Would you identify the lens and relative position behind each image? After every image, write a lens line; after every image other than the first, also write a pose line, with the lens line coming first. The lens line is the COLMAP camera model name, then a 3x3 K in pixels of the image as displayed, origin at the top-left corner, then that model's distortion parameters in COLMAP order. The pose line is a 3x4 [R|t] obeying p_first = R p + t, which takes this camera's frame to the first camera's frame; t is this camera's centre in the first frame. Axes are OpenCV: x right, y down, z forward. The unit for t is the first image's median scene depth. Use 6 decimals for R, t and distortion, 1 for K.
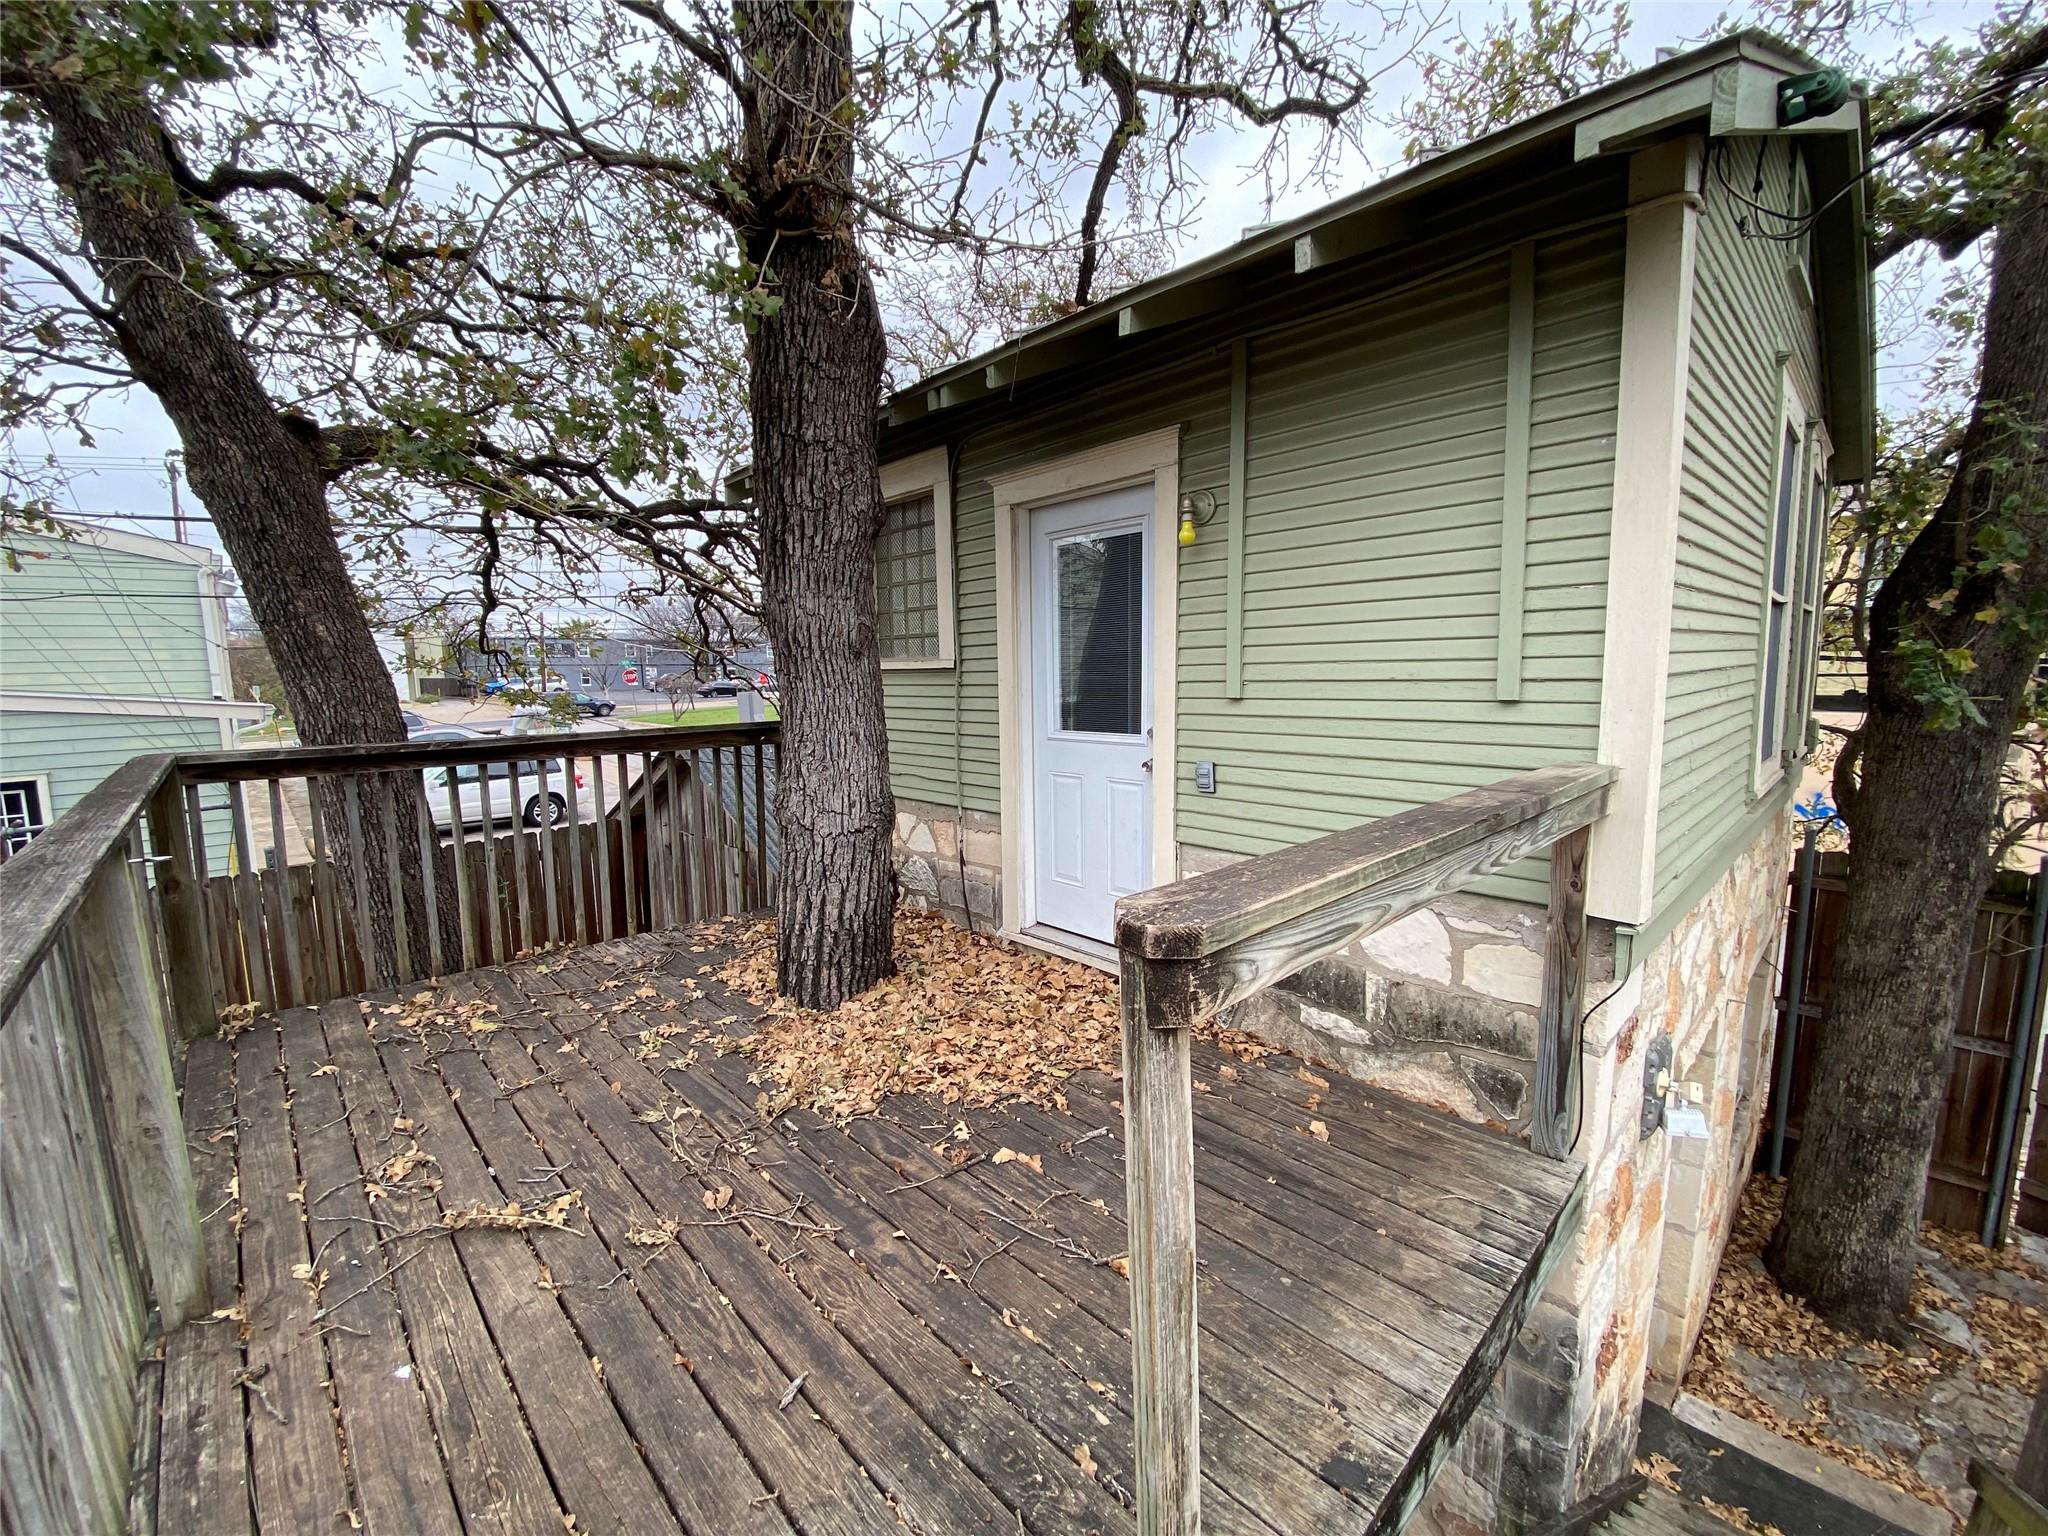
lens RADIAL K [[843.5, 0, 1031.0], [0, 843.5, 770.0], [0, 0, 1]] dist [0.041116, -0.030137]
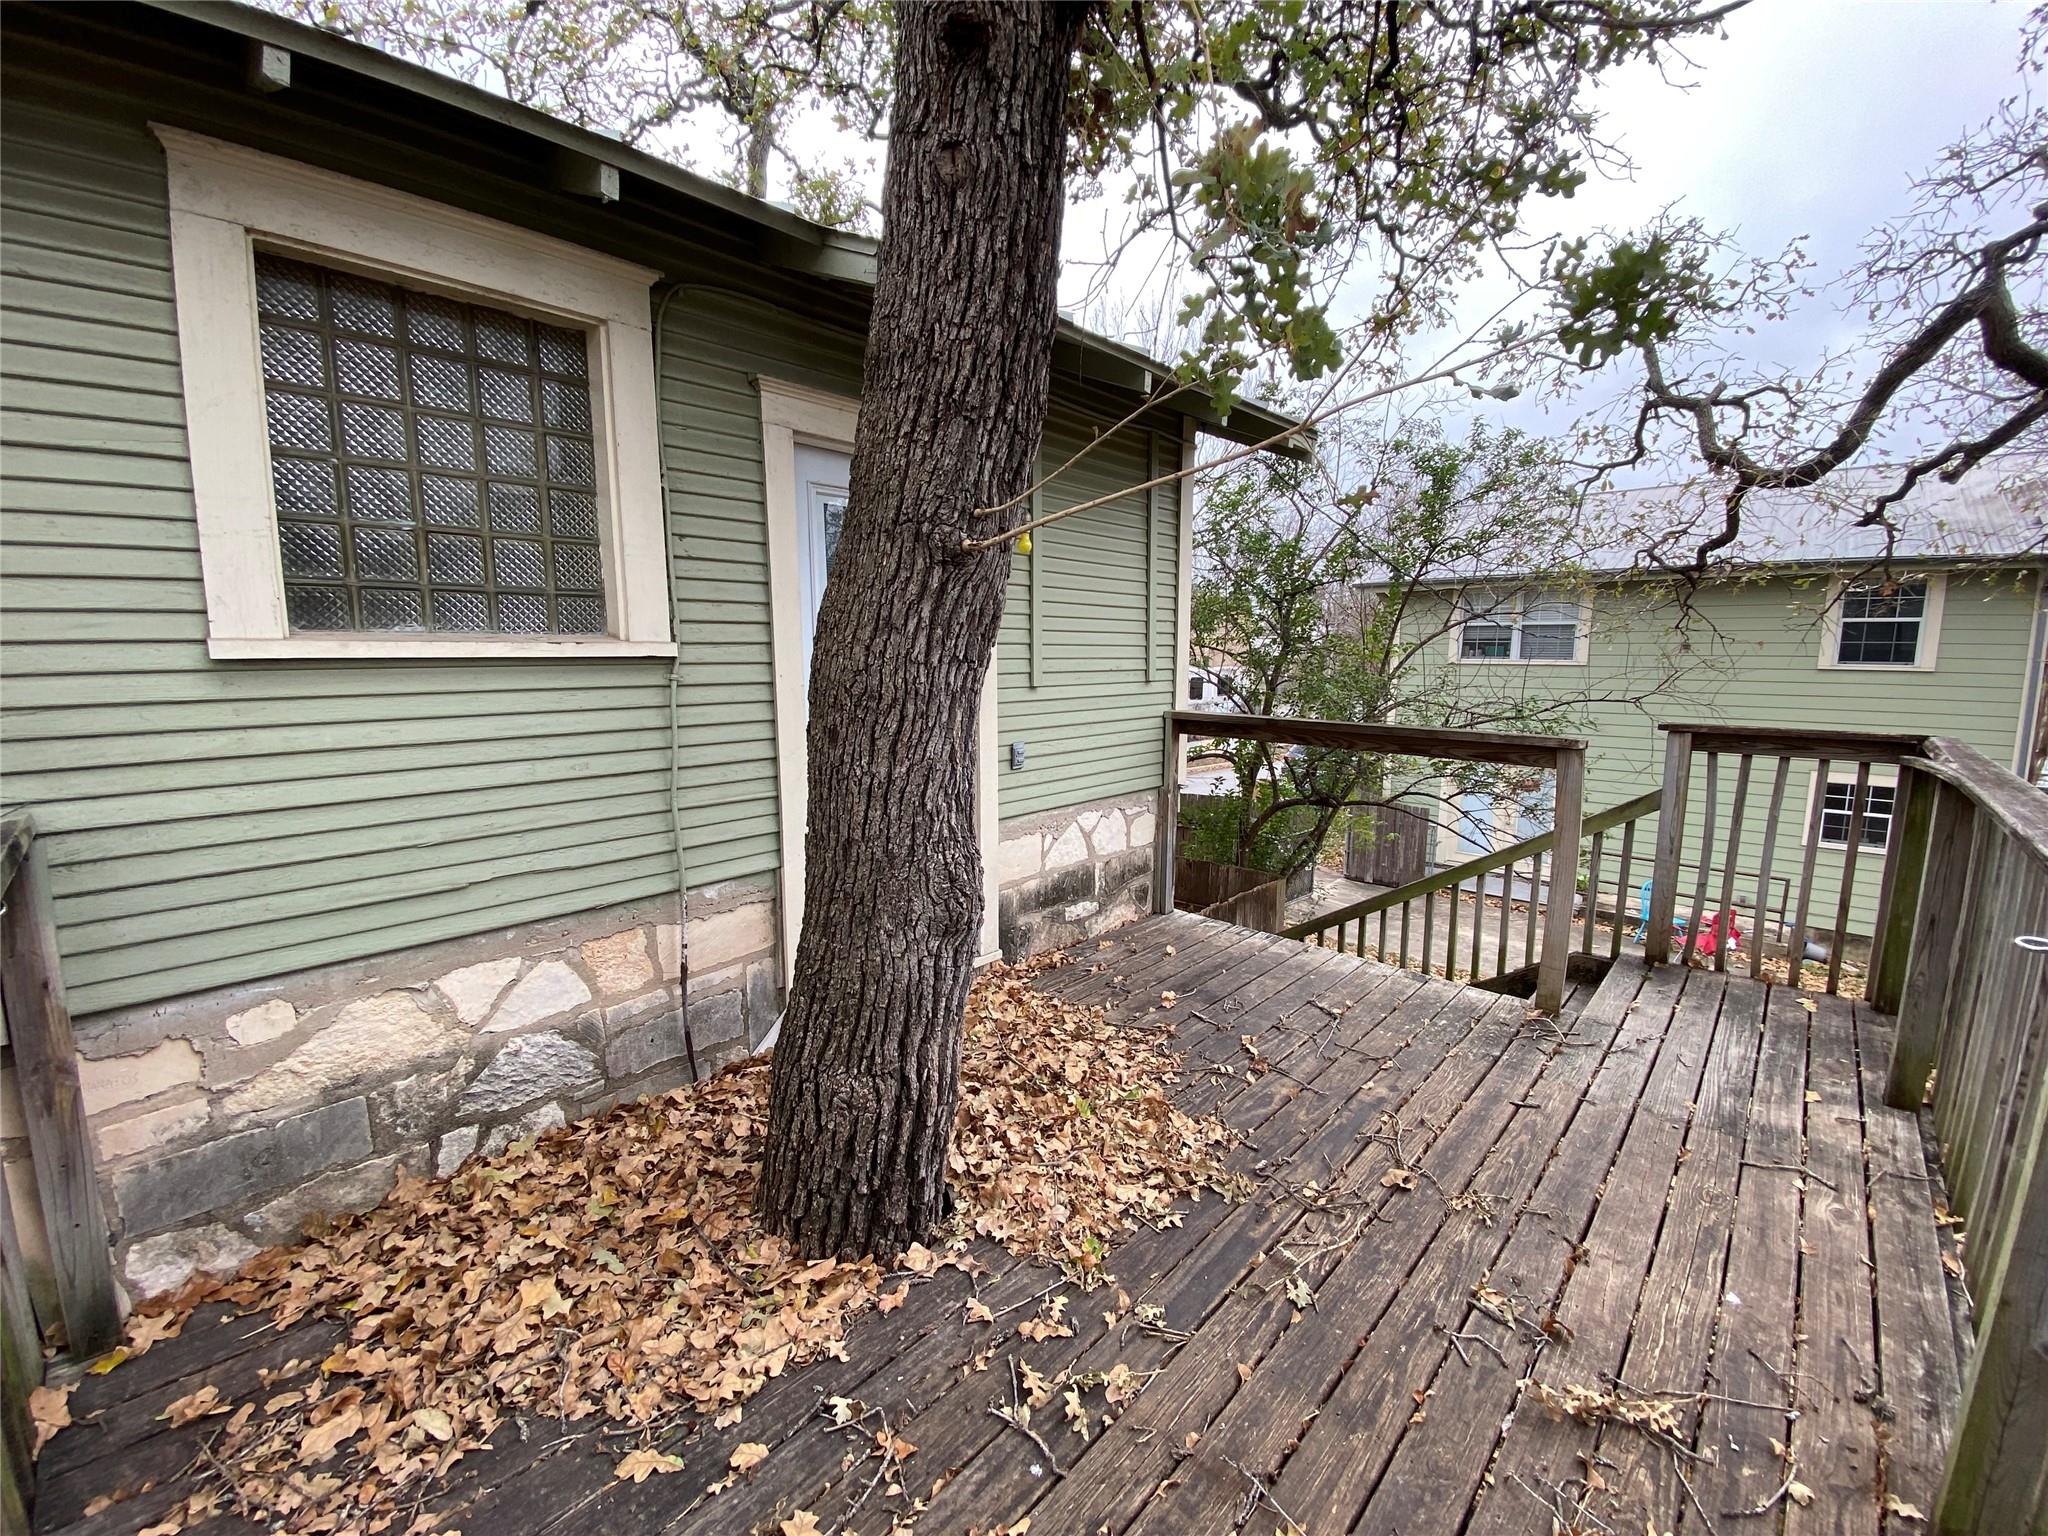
lens RADIAL K [[843.5, 0, 1031.0], [0, 843.5, 770.0], [0, 0, 1]] dist [0.041116, -0.030137]
pose [[-0.069552, -0.129603, 0.989124, -1.514313], [0.118246, 0.983464, 0.137176, -0.206069], [-0.990546, 0.126501, -0.053077, 1.685043]]
